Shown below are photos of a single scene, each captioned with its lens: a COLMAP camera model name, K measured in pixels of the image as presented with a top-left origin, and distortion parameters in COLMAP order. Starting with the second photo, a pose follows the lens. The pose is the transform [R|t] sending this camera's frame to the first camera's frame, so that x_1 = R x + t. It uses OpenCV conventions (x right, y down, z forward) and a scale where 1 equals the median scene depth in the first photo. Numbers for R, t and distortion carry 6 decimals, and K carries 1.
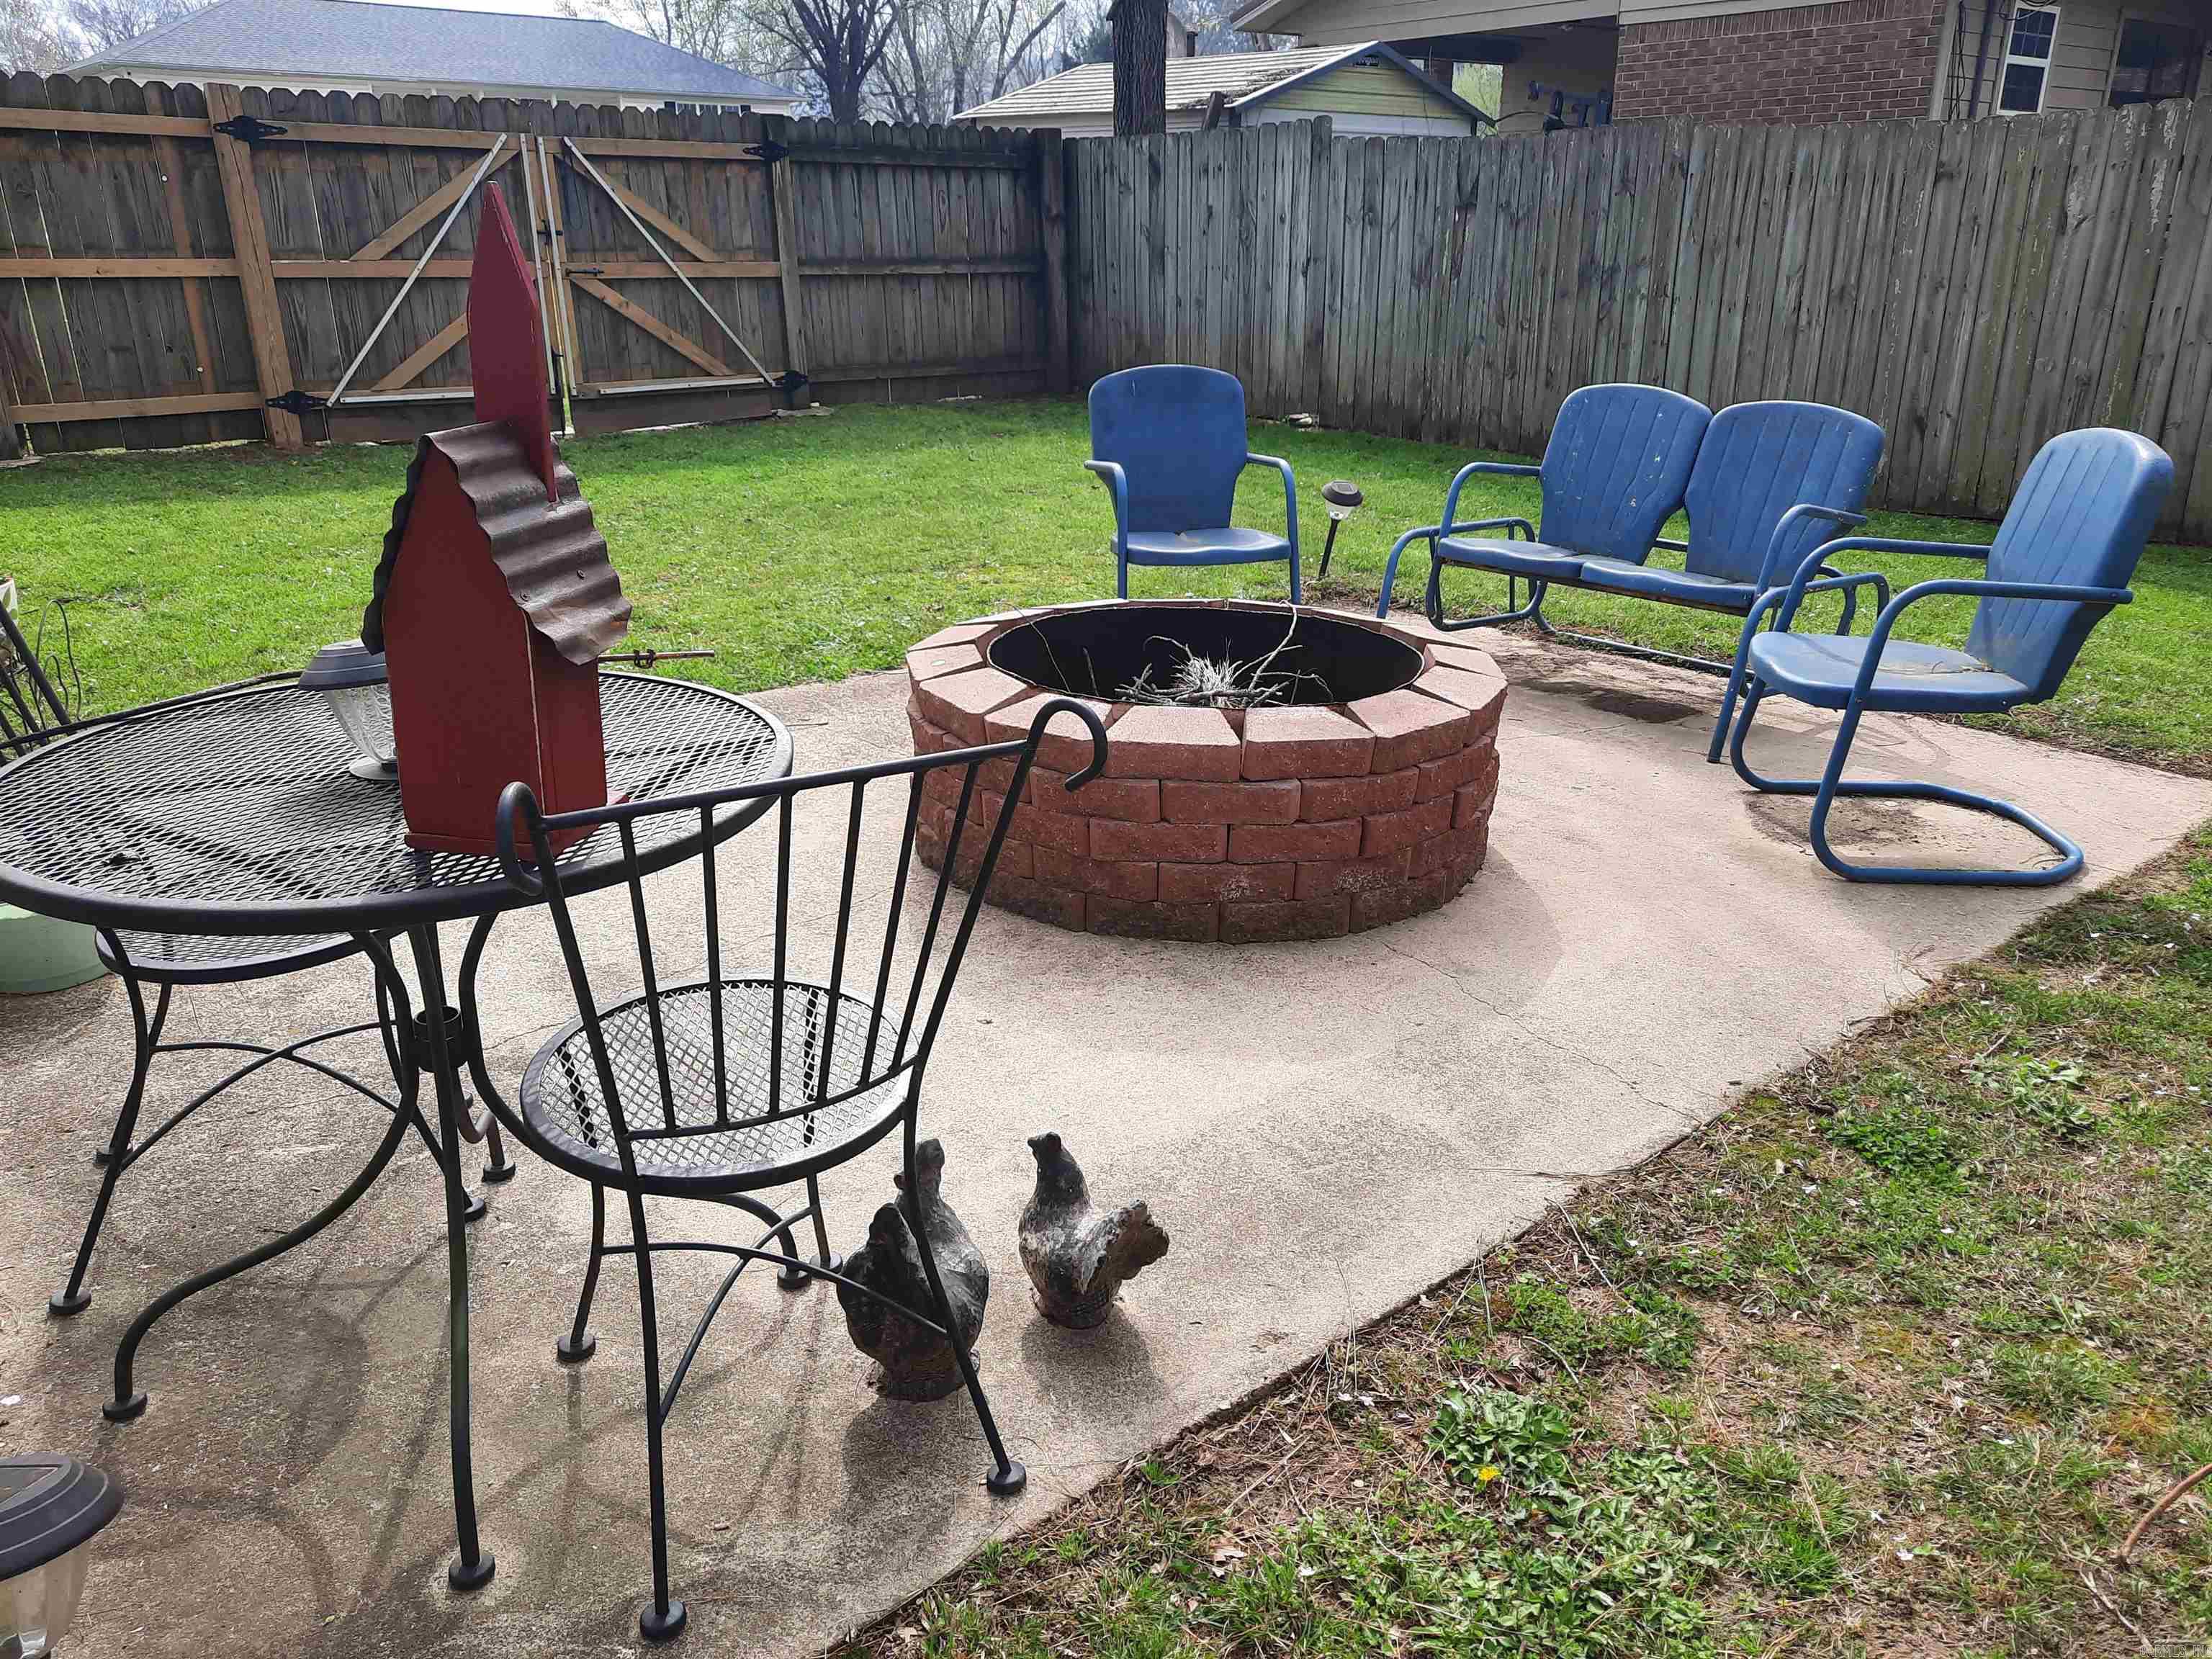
lens RADIAL K [[1611.8, 0, 1092.1], [0, 1611.8, 832.0], [0, 0, 1]] dist [0.045272, -0.036019]
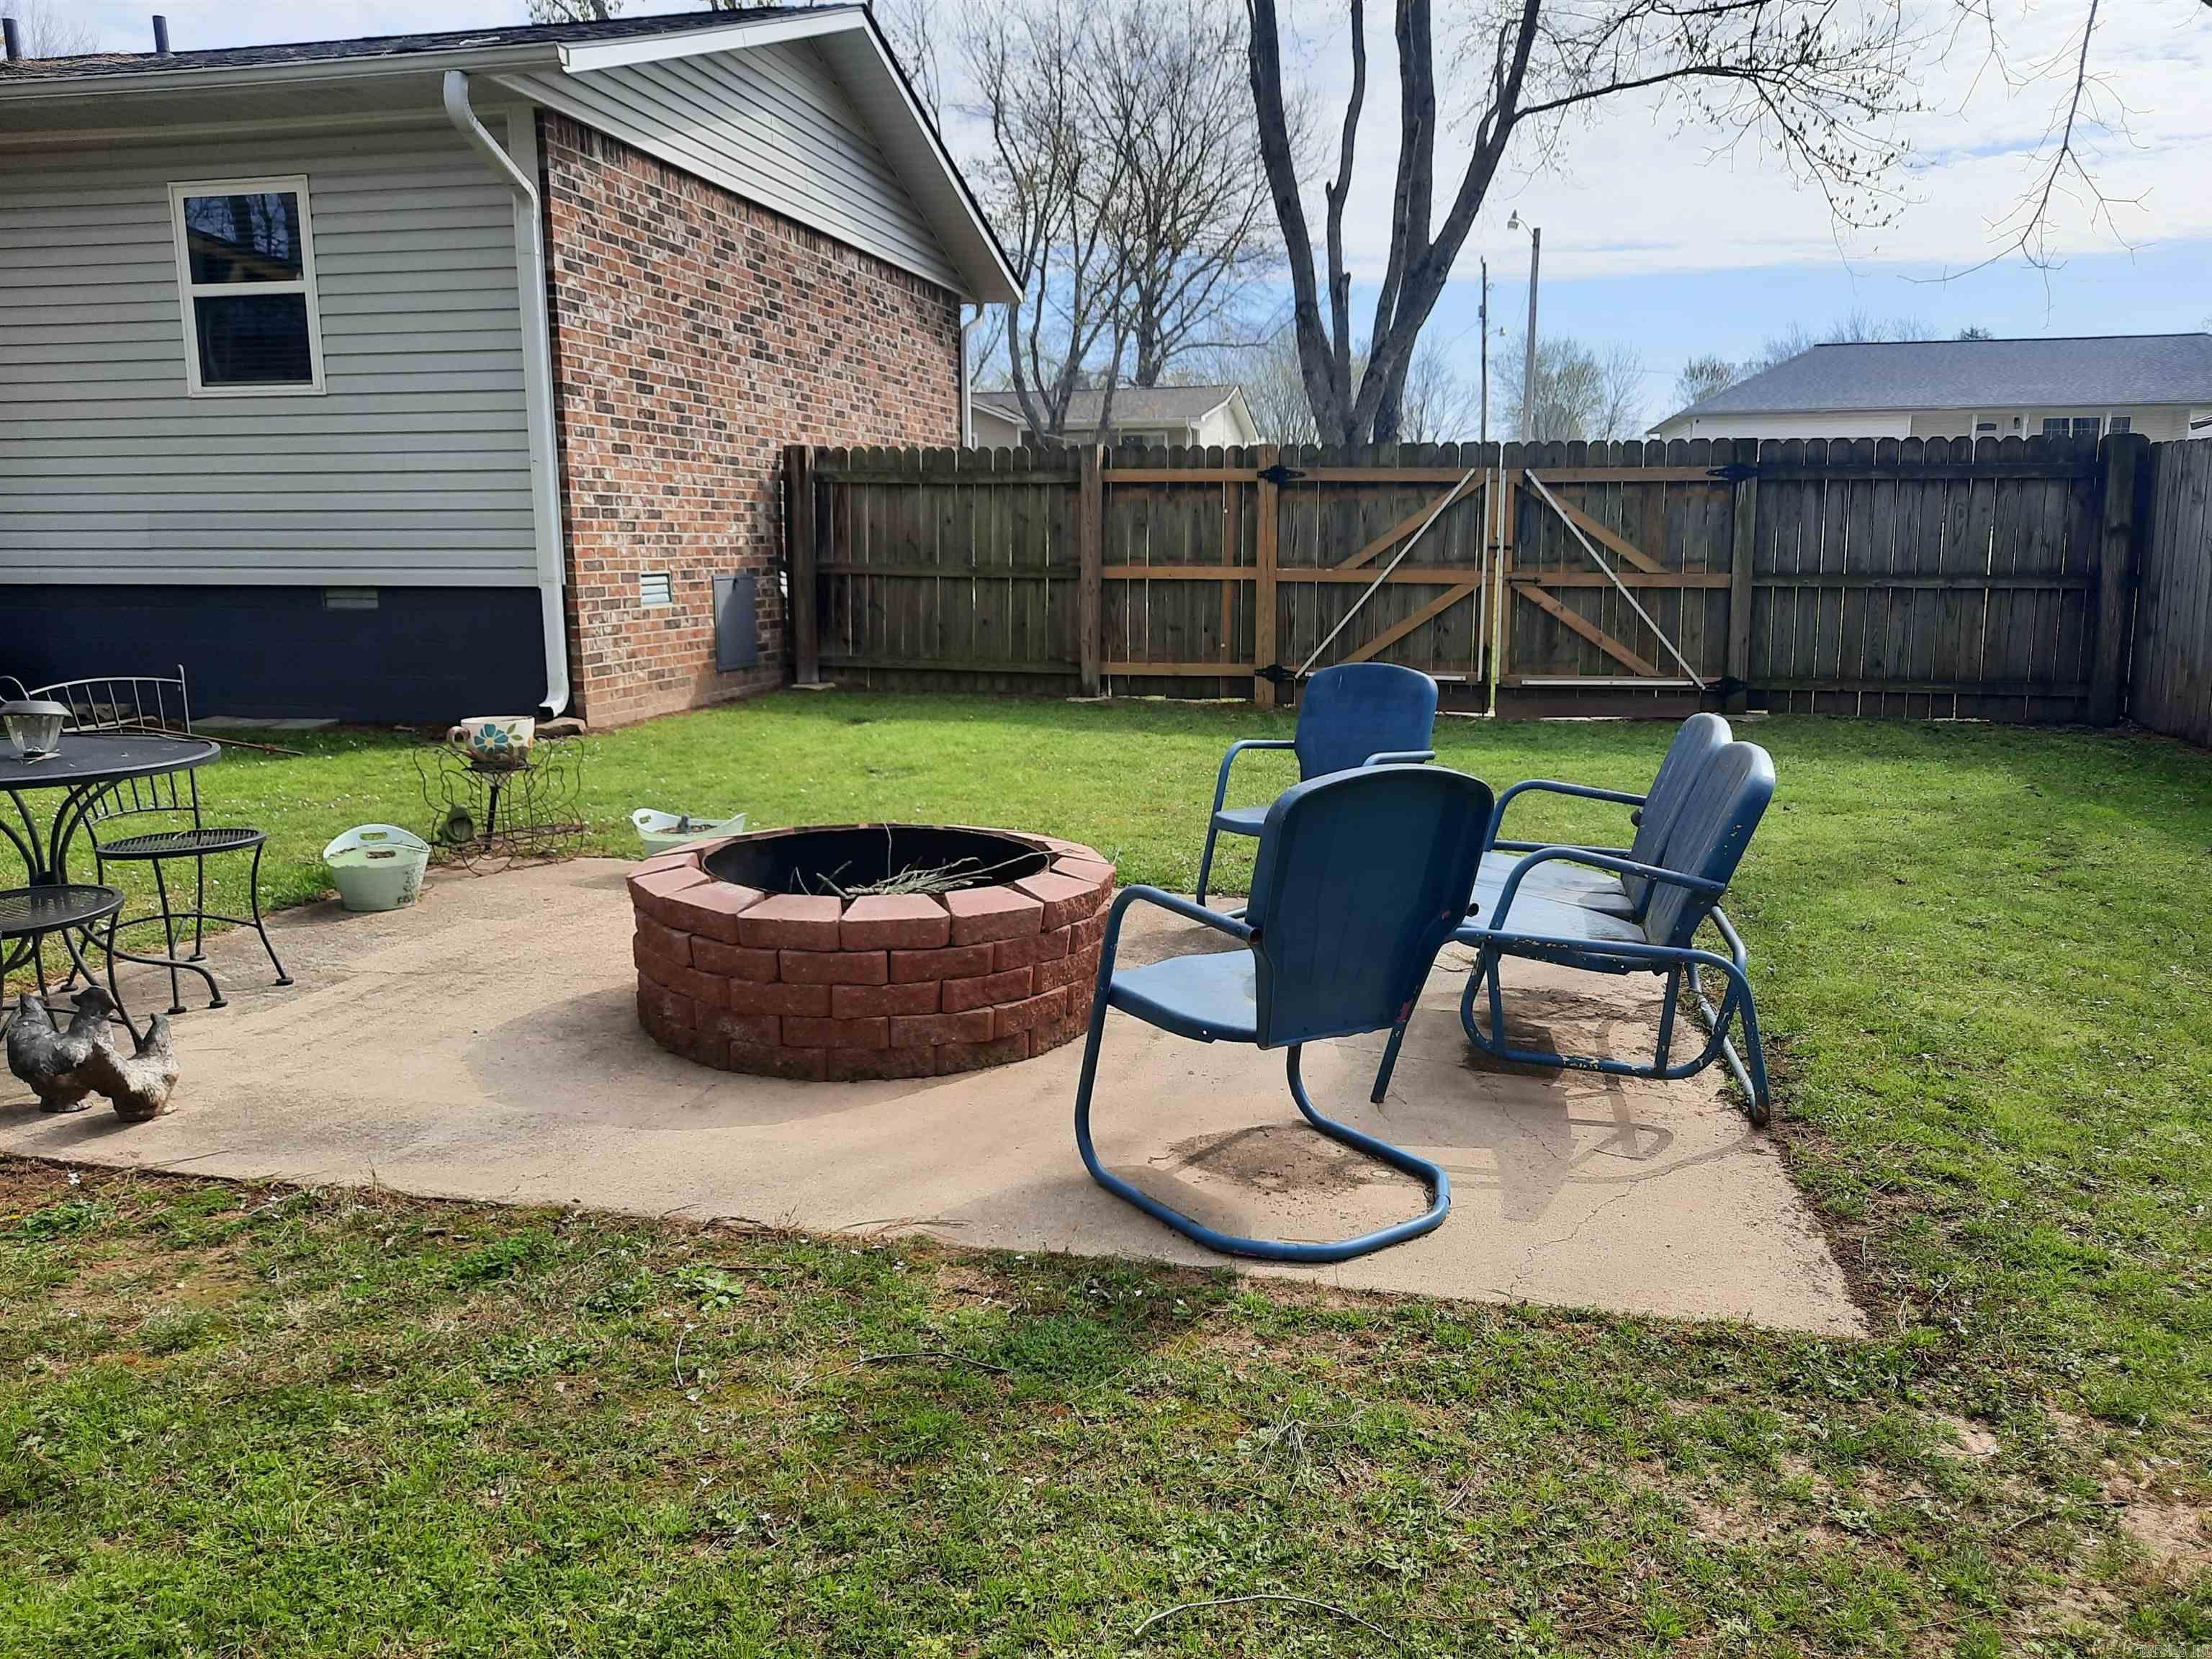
lens RADIAL K [[1611.8, 0, 1106.2], [0, 1611.8, 825.5], [0, 0, 1]] dist [0.045272, -0.036019]
pose [[0.614117, 0.136969, -0.777239, 0.432809], [-0.277703, 0.959346, -0.050360, -0.046082], [0.738743, 0.246768, 0.627187, 0.128138]]
